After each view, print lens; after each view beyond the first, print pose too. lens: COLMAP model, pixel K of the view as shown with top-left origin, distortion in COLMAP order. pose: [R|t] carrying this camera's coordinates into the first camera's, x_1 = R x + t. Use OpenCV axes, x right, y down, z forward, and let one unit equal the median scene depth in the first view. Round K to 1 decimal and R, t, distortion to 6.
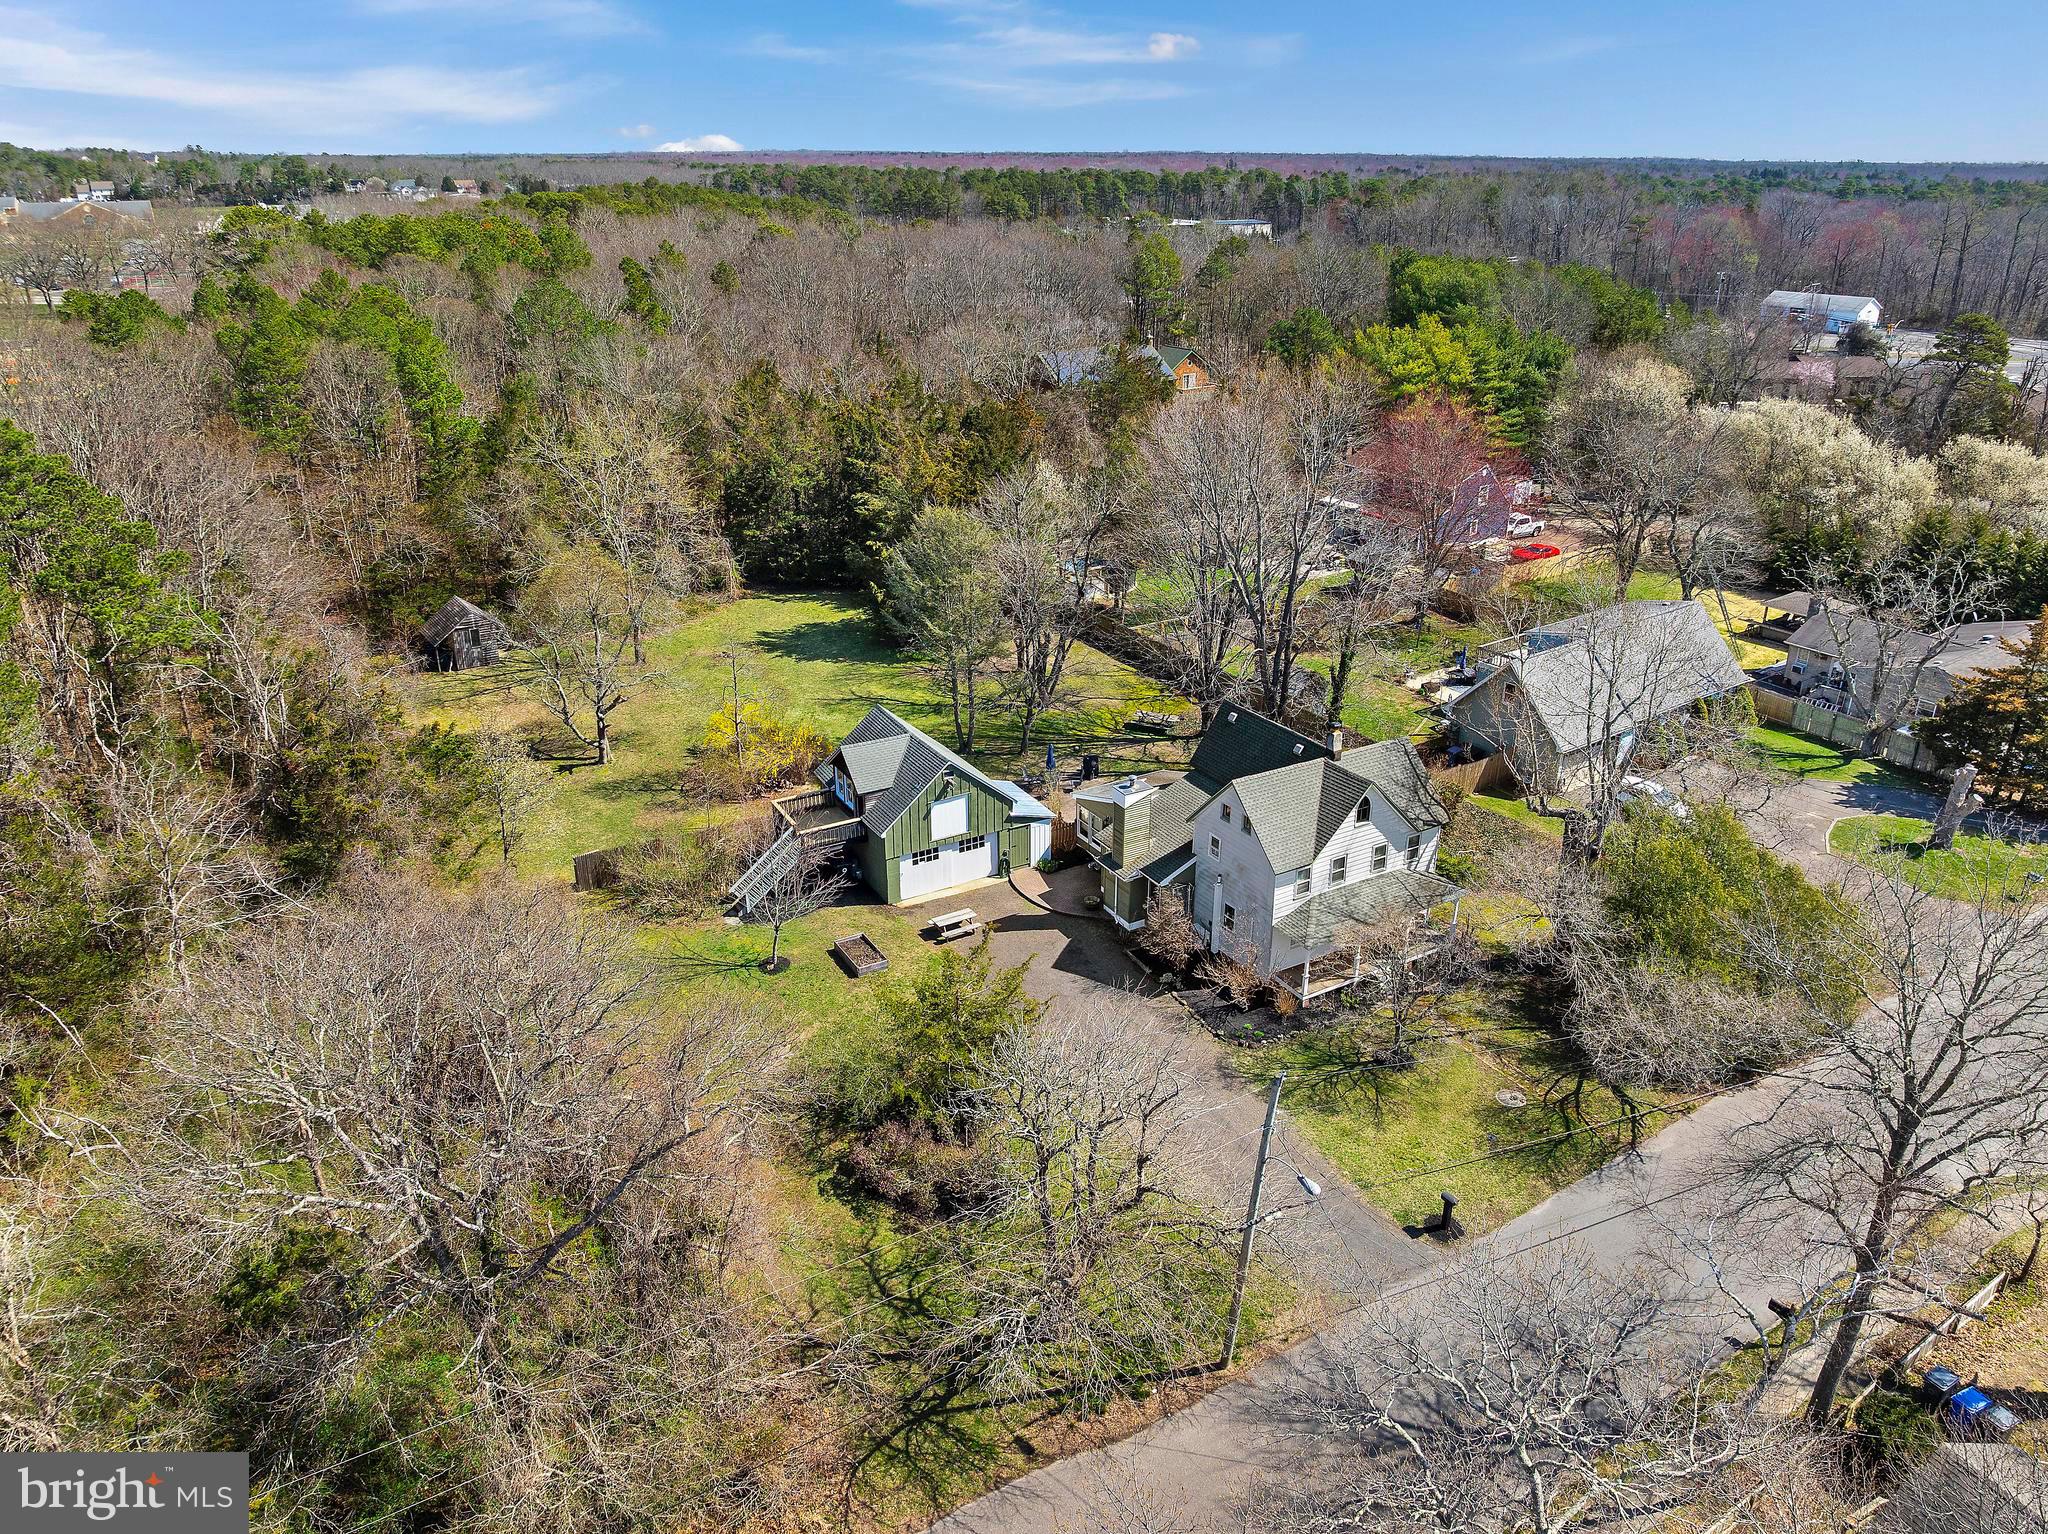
lens RADIAL K [[1451.2, 0, 1023.3], [0, 1451.2, 749.6], [0, 0, 1]] dist [-0.045424, 0.011308]
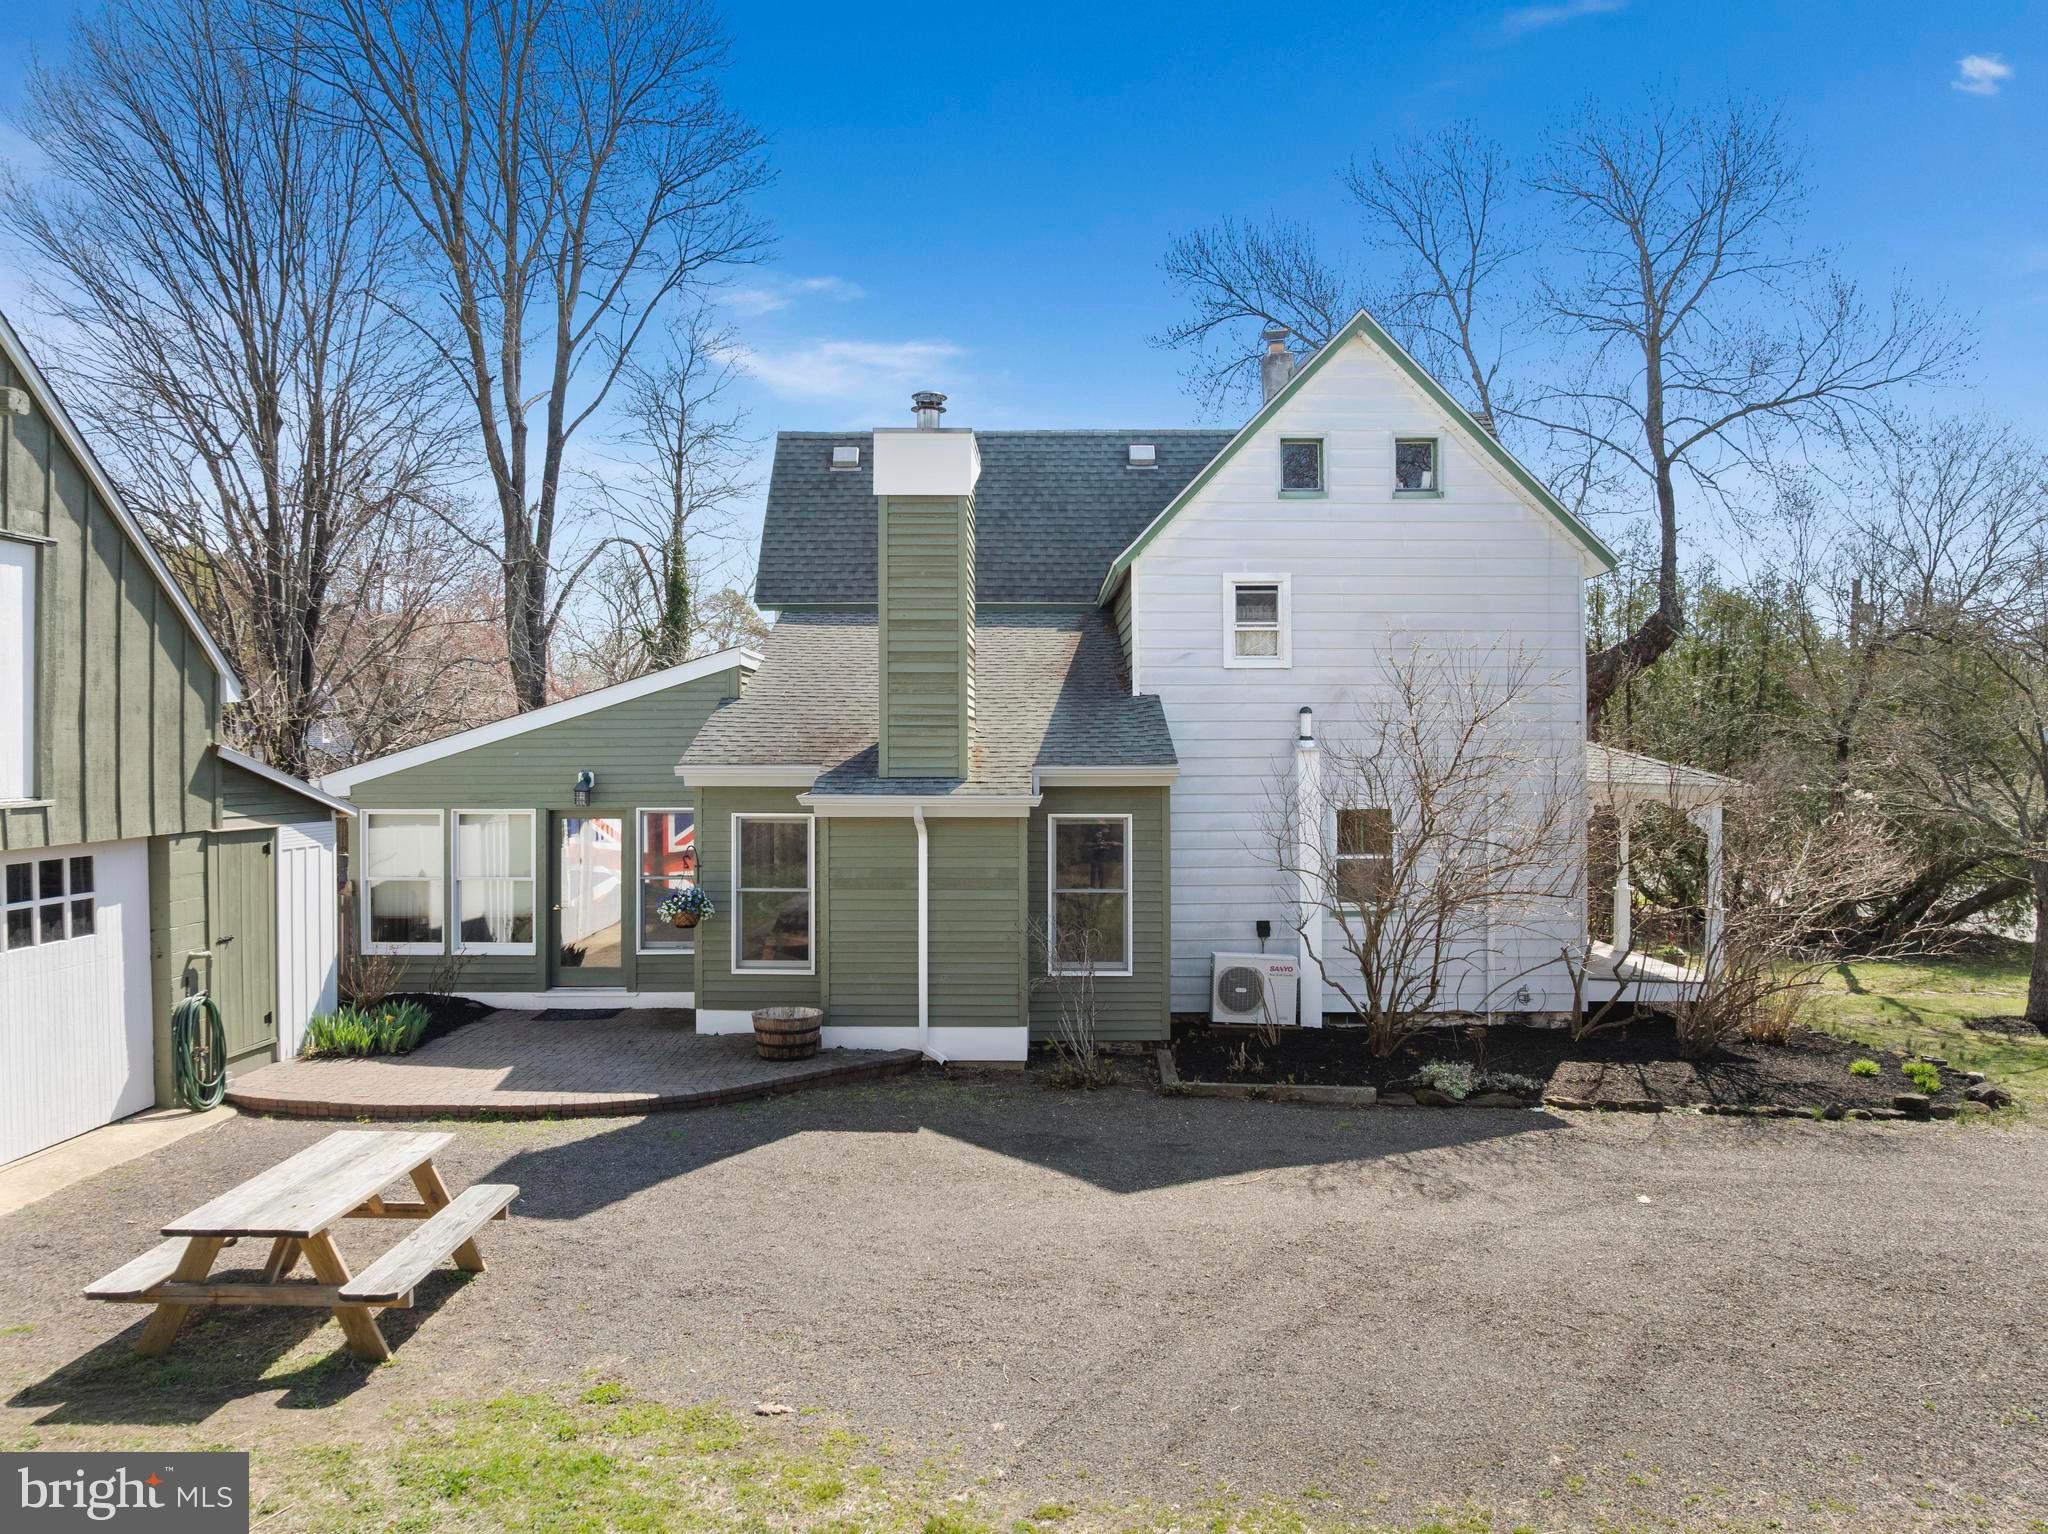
lens RADIAL K [[1451.2, 0, 1033.7], [0, 1451.2, 754.1], [0, 0, 1]] dist [-0.045424, 0.011308]
pose [[0.509573, 0.001565, 0.860426, -0.115809], [0.333428, 0.921503, -0.199143, 0.118205], [-0.793197, 0.388368, 0.469051, 0.815841]]
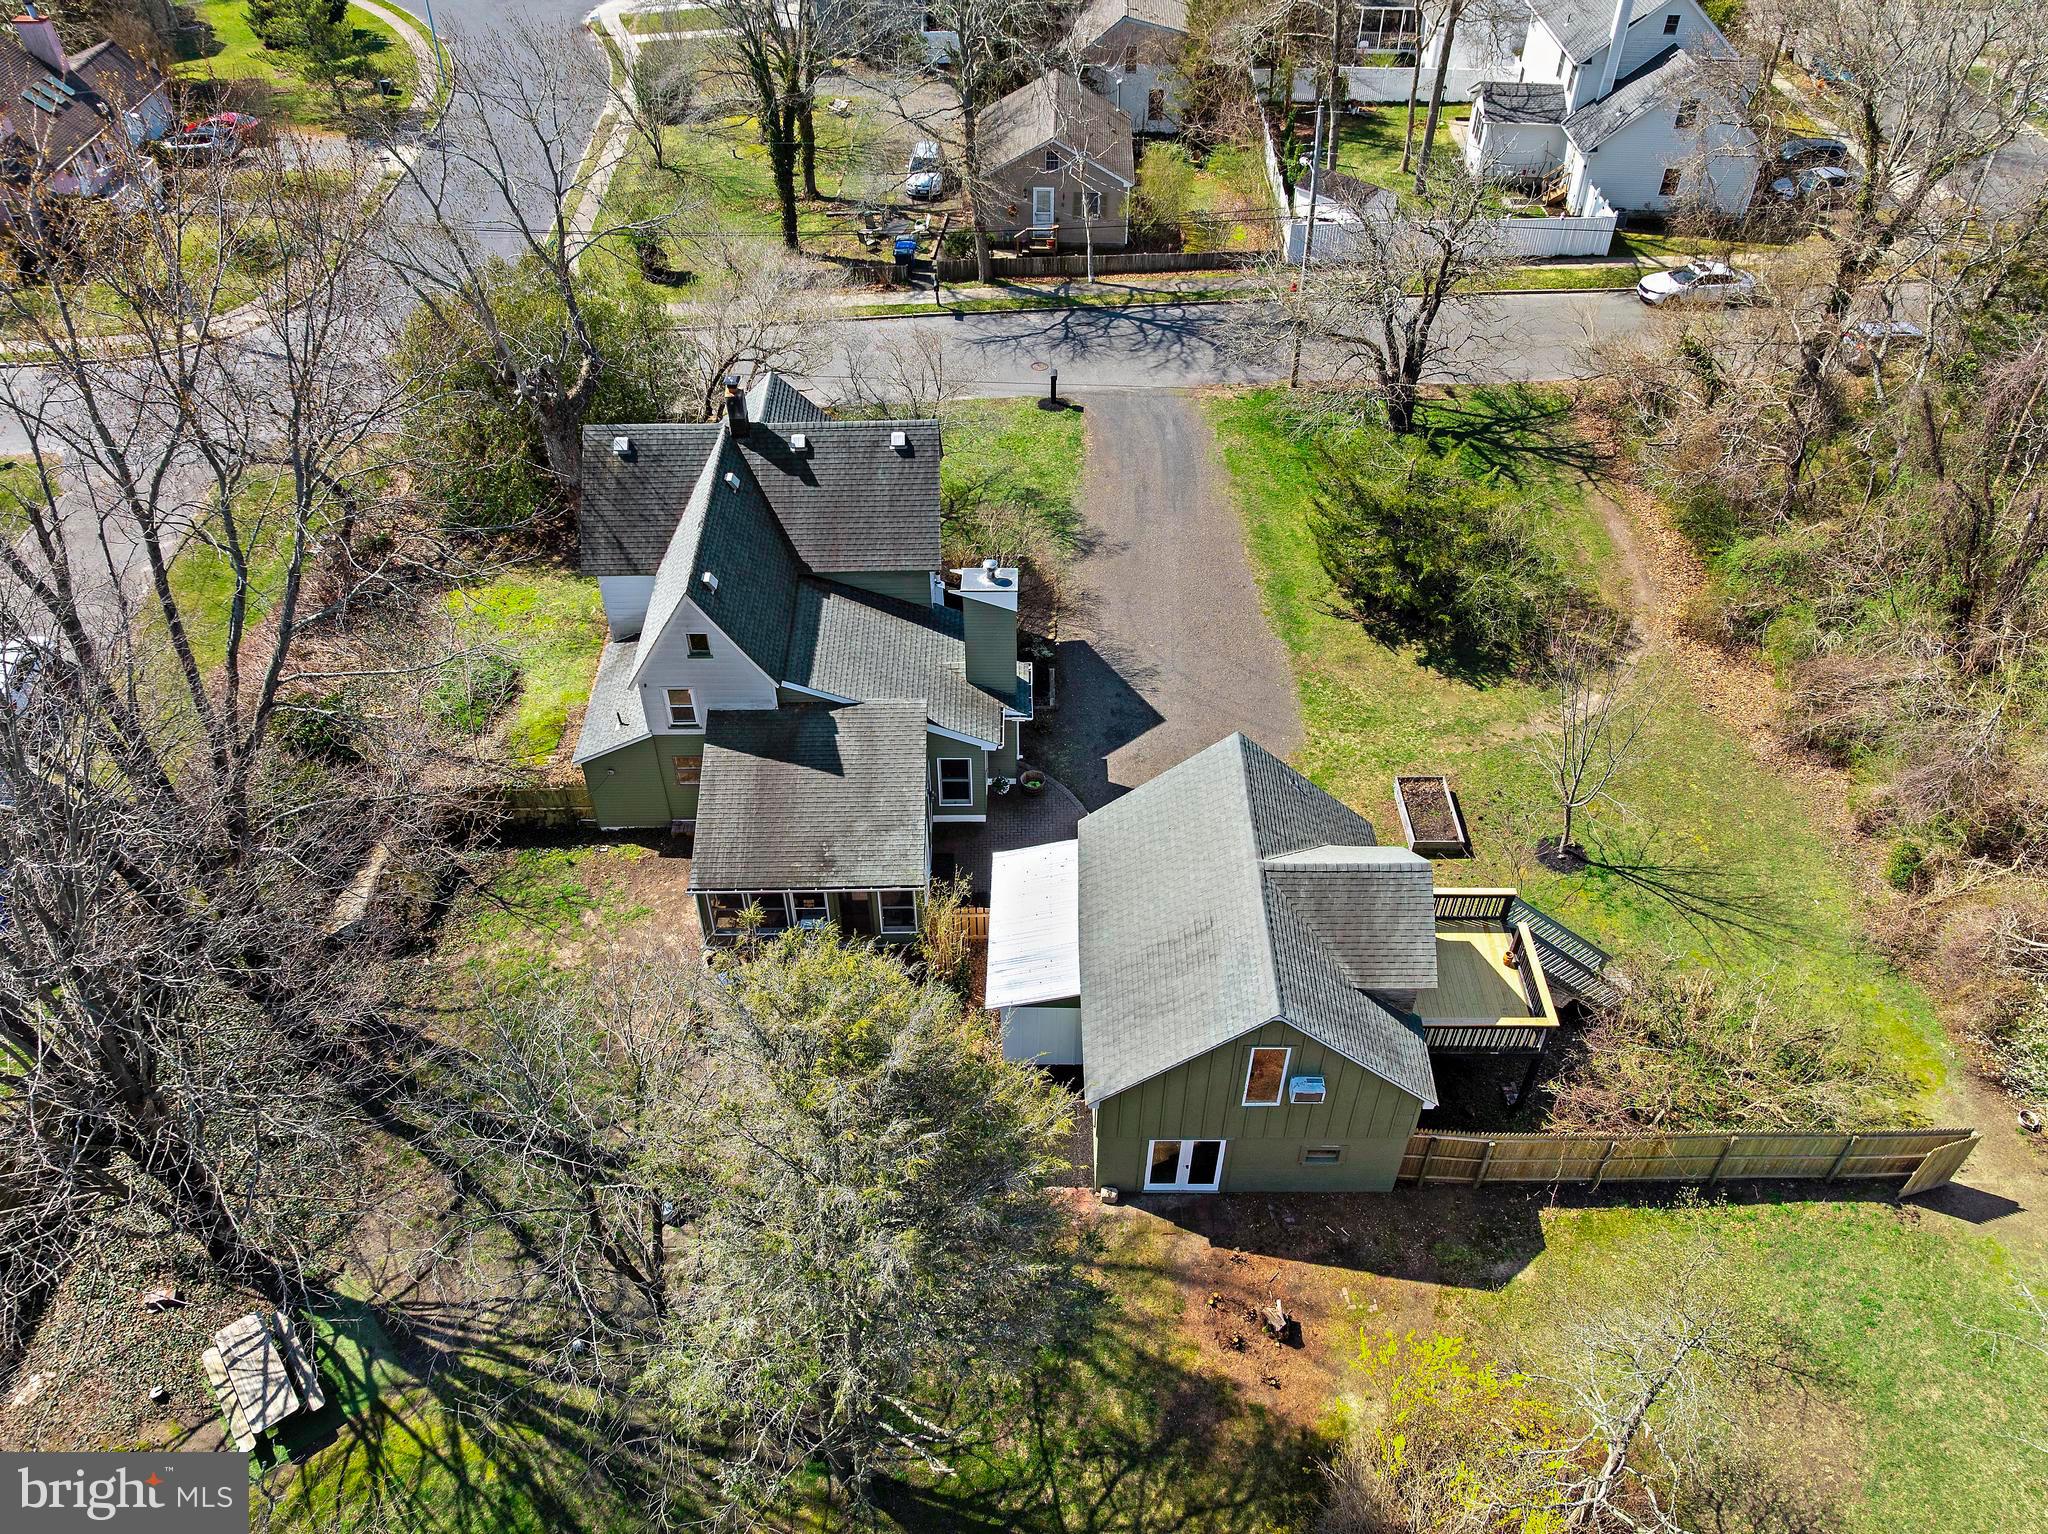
lens RADIAL K [[1451.2, 0, 1033.2], [0, 1451.2, 761.1], [0, 0, 1]] dist [-0.045424, 0.011308]
pose [[-0.870734, -0.331286, 0.363417, -0.166486], [0.190607, 0.453880, 0.870438, -0.415842], [-0.453312, 0.827190, -0.332063, 1.144160]]
